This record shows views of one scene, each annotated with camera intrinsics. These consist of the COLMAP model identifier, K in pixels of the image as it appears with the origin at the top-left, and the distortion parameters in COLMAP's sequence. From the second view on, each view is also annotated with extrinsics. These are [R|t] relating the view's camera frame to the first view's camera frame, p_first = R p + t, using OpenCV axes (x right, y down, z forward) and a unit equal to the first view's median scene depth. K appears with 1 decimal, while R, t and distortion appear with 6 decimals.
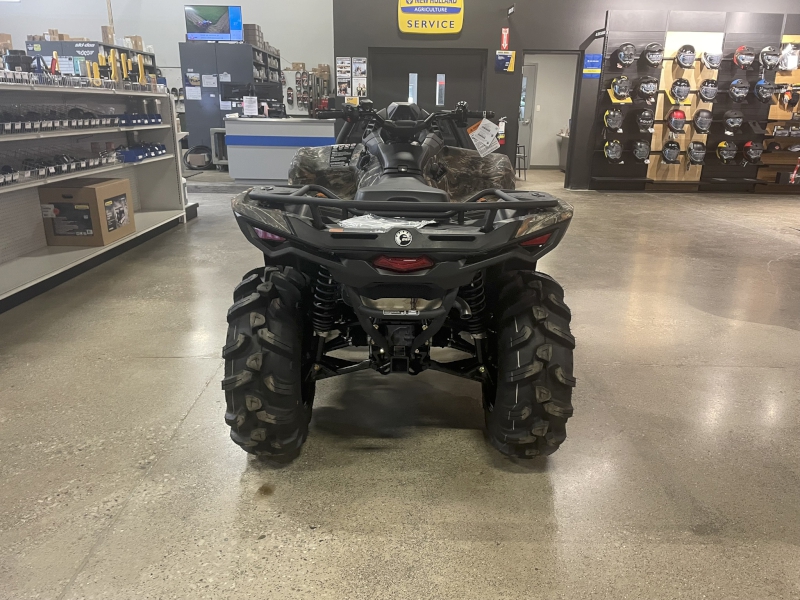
lens RADIAL K [[603.3, 0, 405.0], [0, 603.3, 296.9], [0, 0, 1]] dist [0.080000, -0.098470]
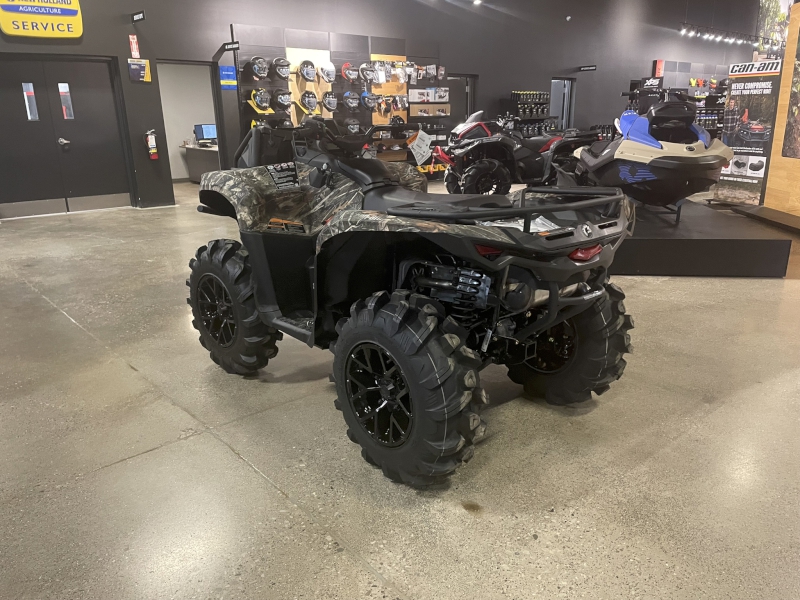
lens RADIAL K [[603.3, 0, 405.0], [0, 603.3, 296.9], [0, 0, 1]] dist [0.080000, -0.098470]
pose [[0.759558, -0.211853, 0.614971, -0.177336], [0.220488, 0.973354, 0.062986, -0.021741], [-0.611928, 0.087753, 0.786030, 0.052888]]
